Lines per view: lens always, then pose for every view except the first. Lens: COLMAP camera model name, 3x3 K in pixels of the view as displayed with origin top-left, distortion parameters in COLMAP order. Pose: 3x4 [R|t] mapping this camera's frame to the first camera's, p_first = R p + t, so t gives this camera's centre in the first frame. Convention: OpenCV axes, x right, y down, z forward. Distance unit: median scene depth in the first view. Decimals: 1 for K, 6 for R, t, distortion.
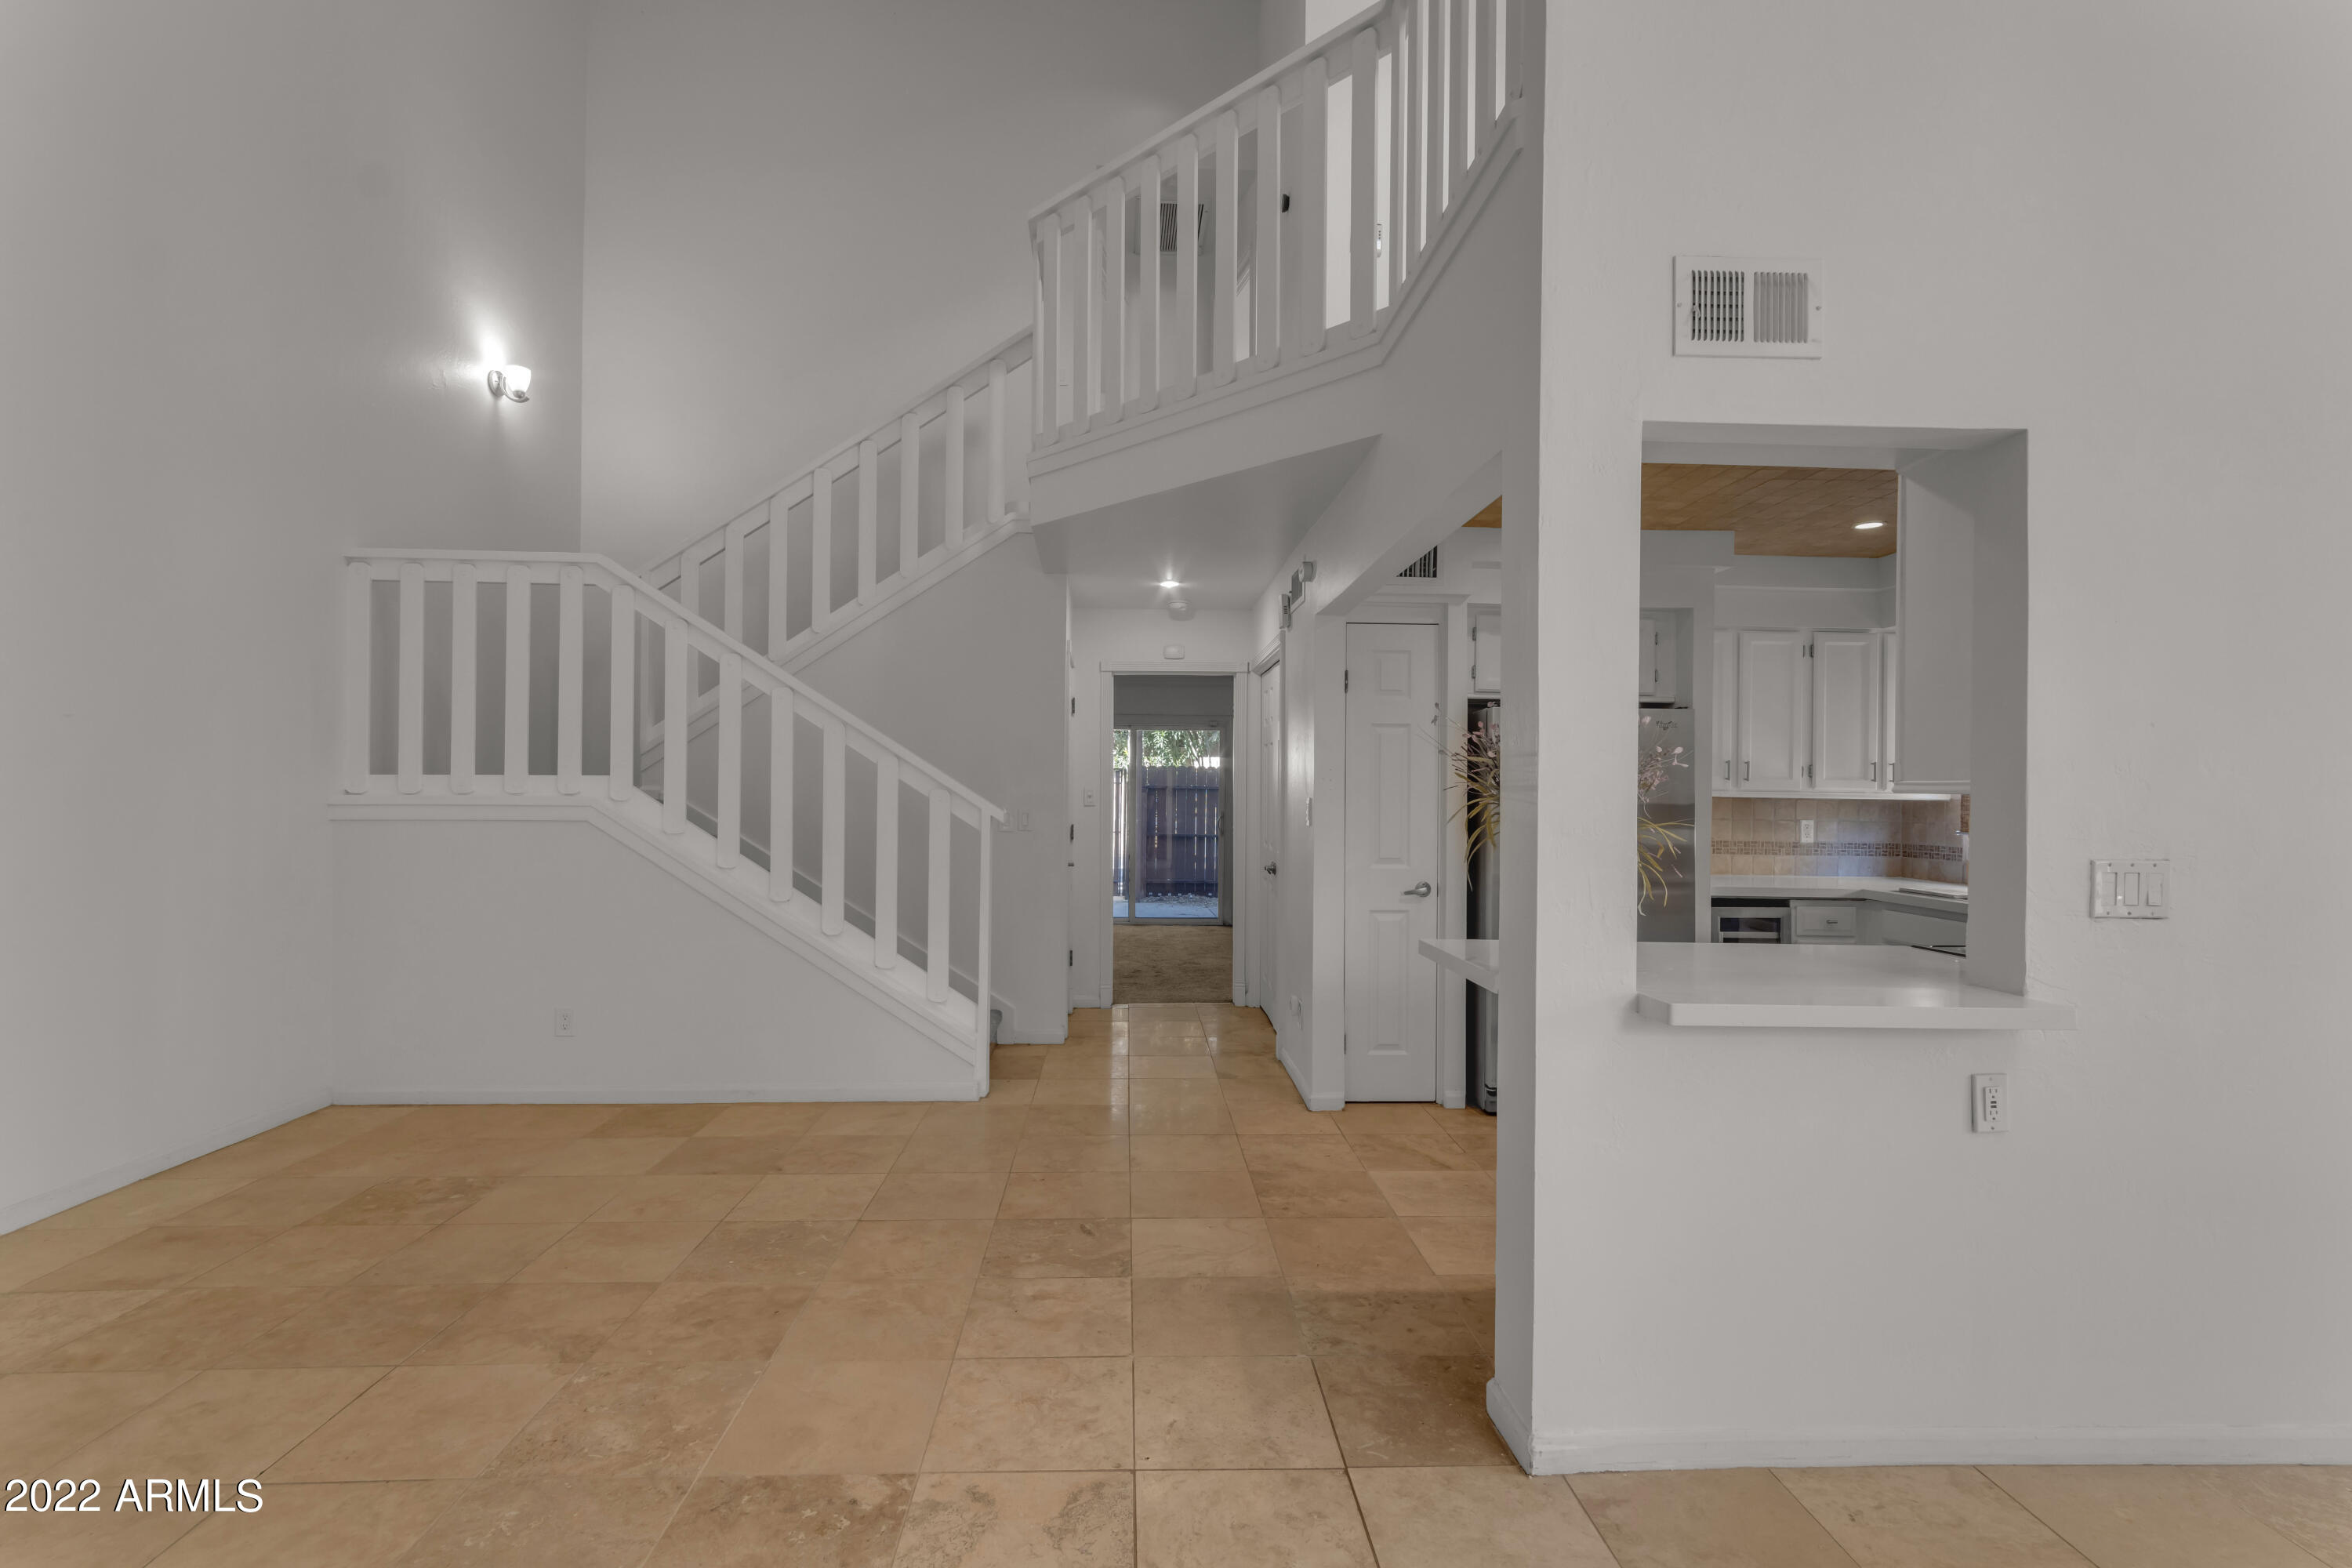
lens RADIAL K [[1080.8, 0, 1174.4], [0, 1080.8, 785.1], [0, 0, 1]] dist [0.002792, -0.000237]
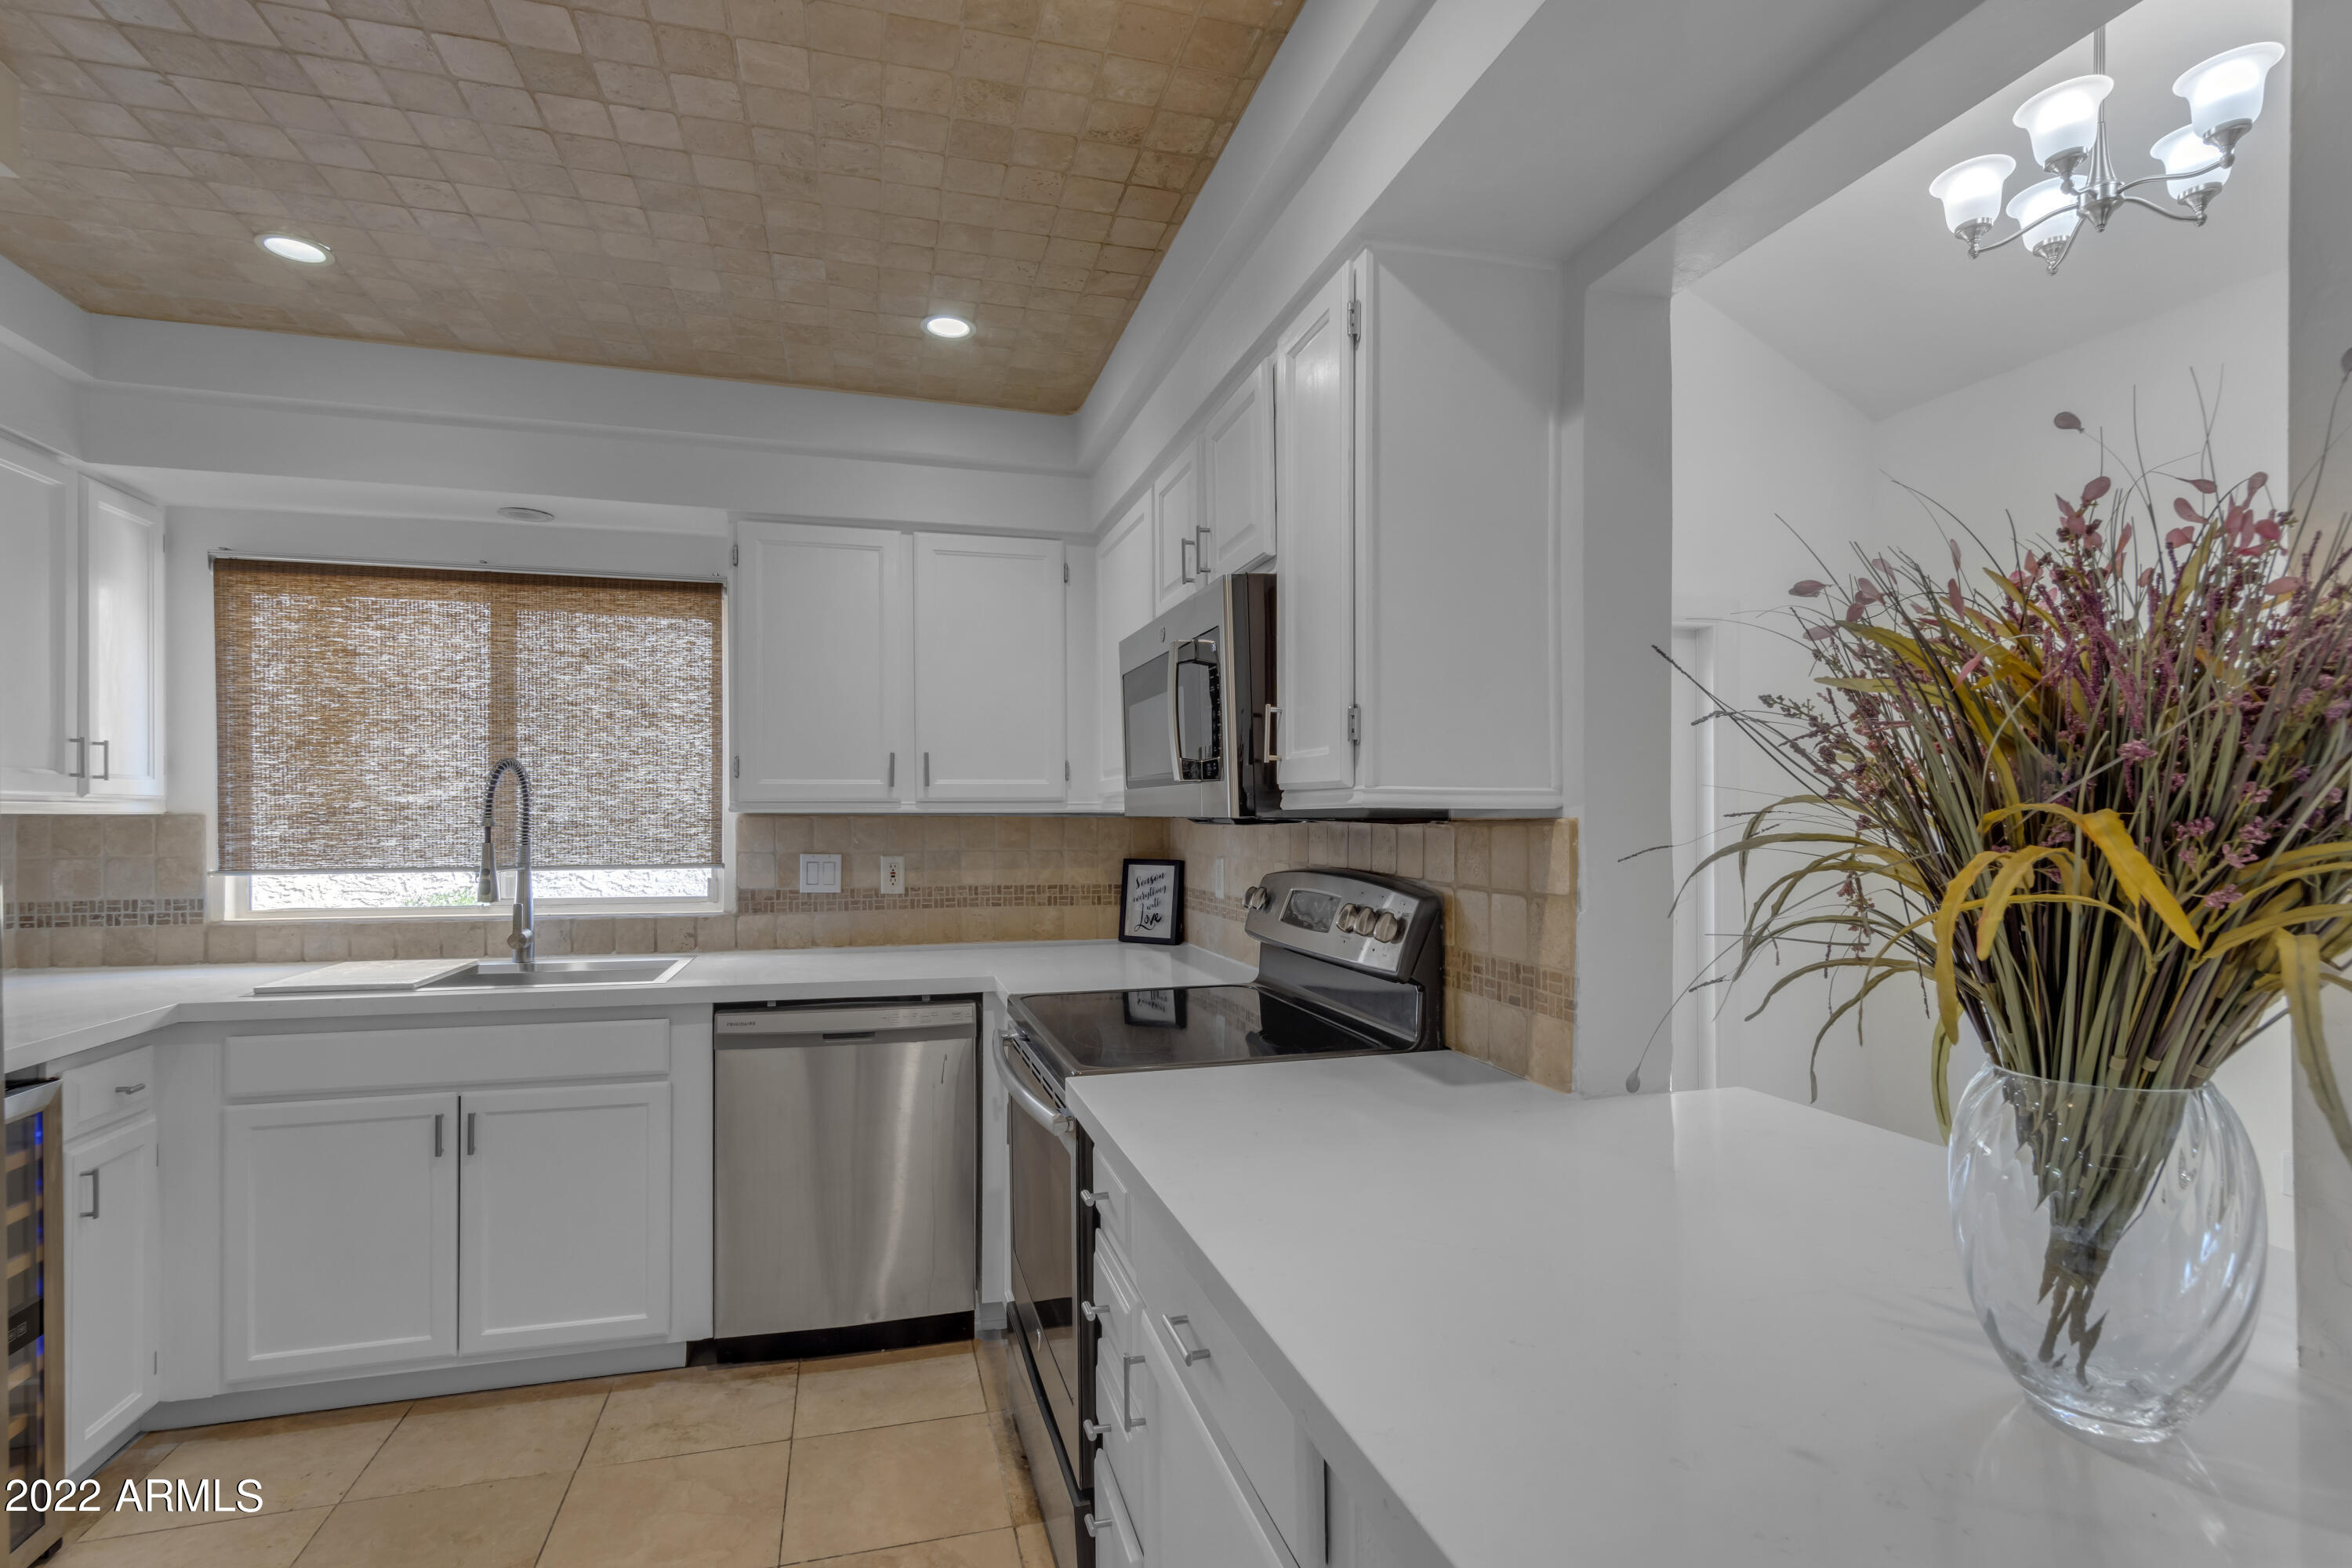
lens RADIAL K [[1080.8, 0, 1149.2], [0, 1080.8, 813.1], [0, 0, 1]] dist [0.002792, -0.000237]
pose [[-0.227231, -0.008215, 0.973806, 0.110103], [-0.009884, 0.999932, 0.006129, 0.007967], [-0.973791, -0.008233, -0.227297, 0.998278]]
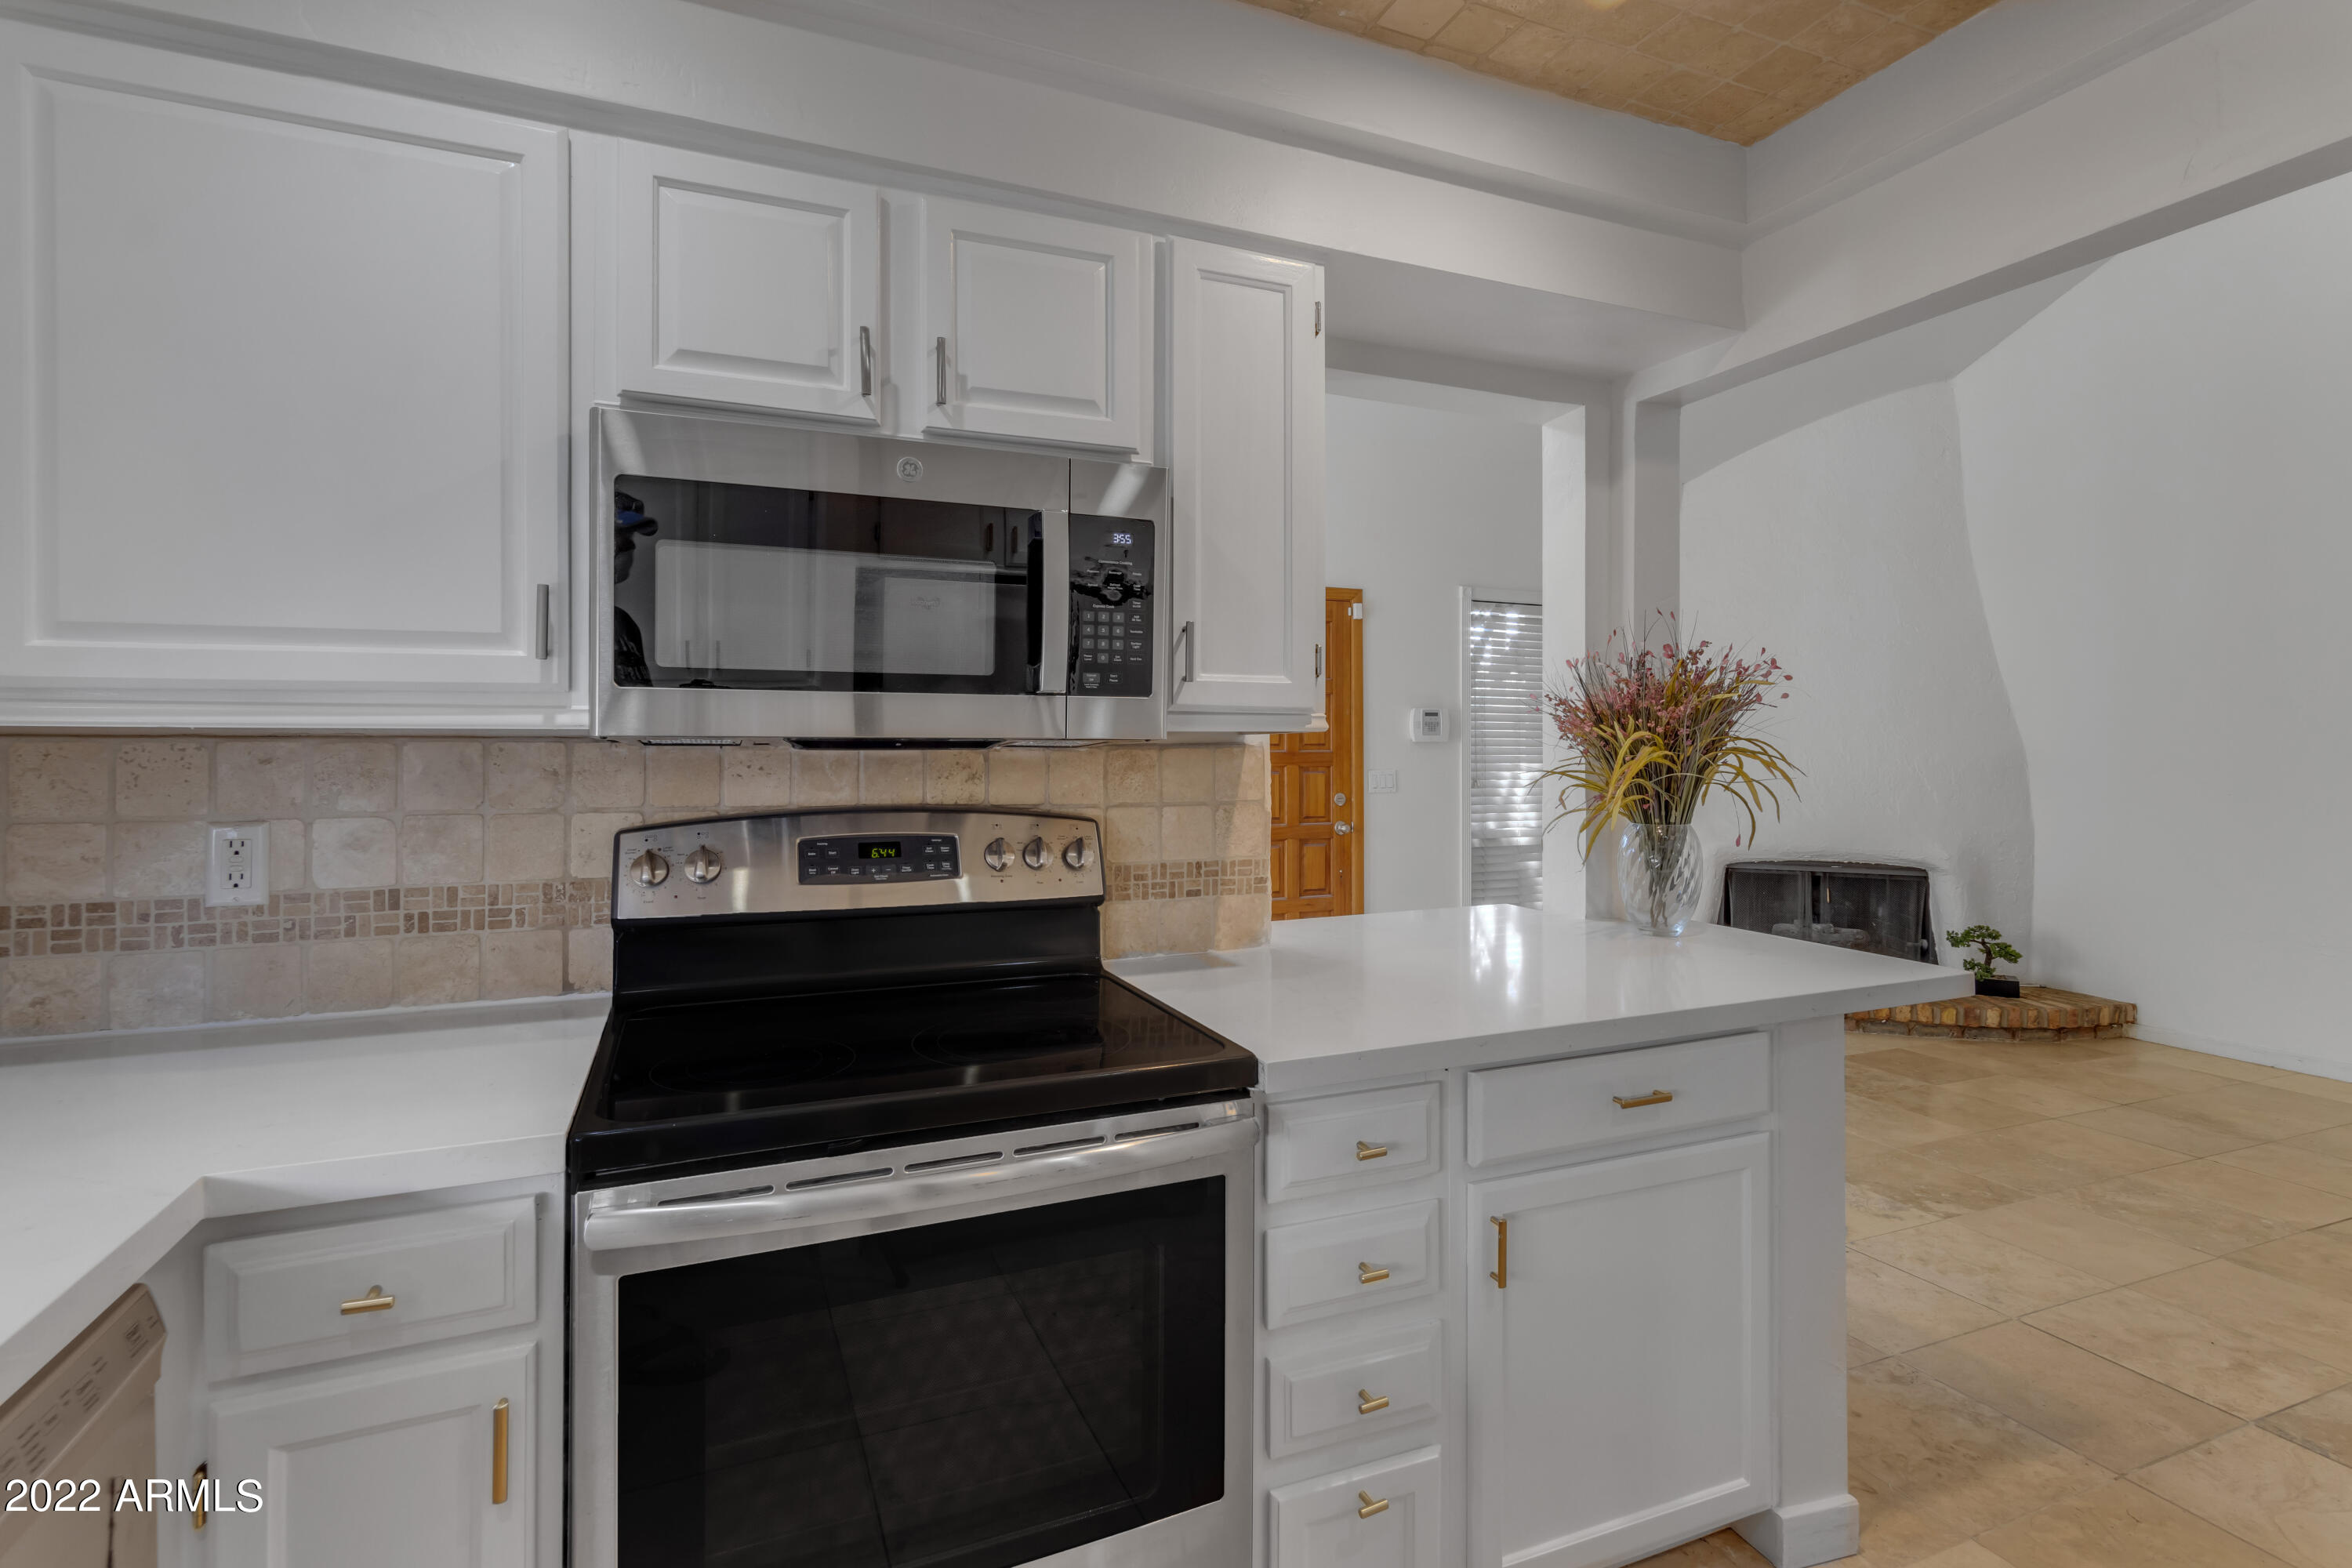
lens RADIAL K [[1080.8, 0, 1171.5], [0, 1080.8, 762.9], [0, 0, 1]] dist [0.002792, -0.000237]
pose [[-0.940546, -0.008882, -0.339551, 0.792410], [-0.008638, 0.999960, -0.002232, 0.024913], [0.339557, 0.000833, -0.940585, 1.293662]]
